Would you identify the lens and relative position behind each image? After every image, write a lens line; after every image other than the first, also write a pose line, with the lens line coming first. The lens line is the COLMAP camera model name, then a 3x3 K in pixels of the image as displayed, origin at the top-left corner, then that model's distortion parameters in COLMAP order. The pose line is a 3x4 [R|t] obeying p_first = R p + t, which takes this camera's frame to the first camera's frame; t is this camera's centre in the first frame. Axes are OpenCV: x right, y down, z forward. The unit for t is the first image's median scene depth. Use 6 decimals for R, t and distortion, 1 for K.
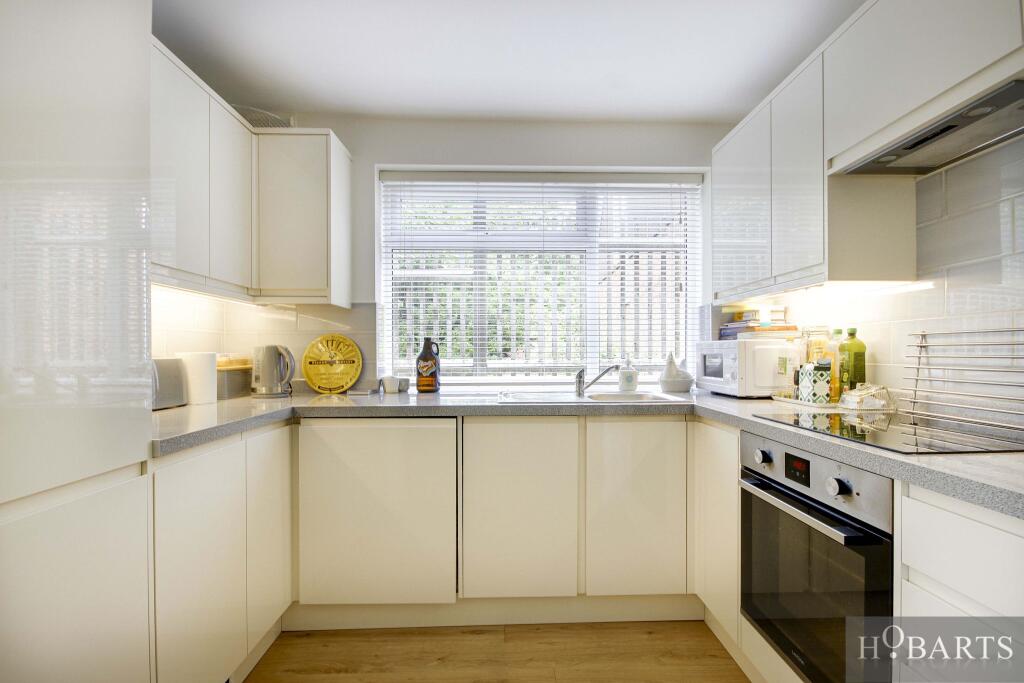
lens RADIAL K [[471.6, 0, 516.4], [0, 471.6, 350.3], [0, 0, 1]] dist [-0.000330, -0.000321]
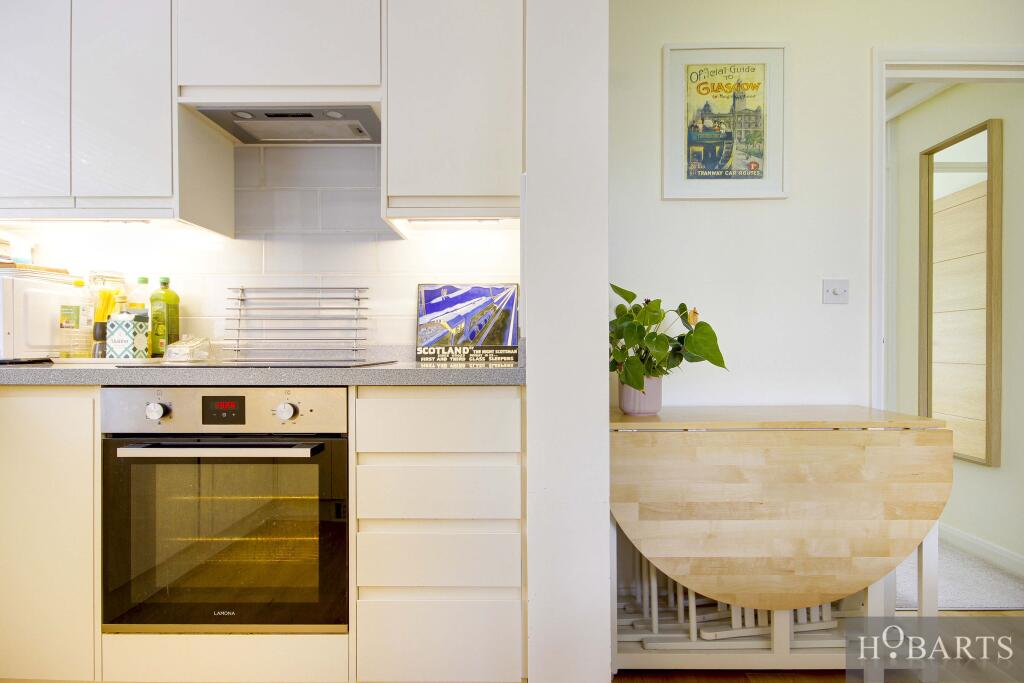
lens RADIAL K [[541.1, 0, 513.8], [0, 541.1, 347.4], [0, 0, 1]] dist [-0.001875, -0.000276]
pose [[0.039560, 0.014177, 0.999117, -0.313134], [-0.004978, 0.999890, -0.013991, 0.101215], [-0.999205, -0.004421, 0.039626, 0.280005]]
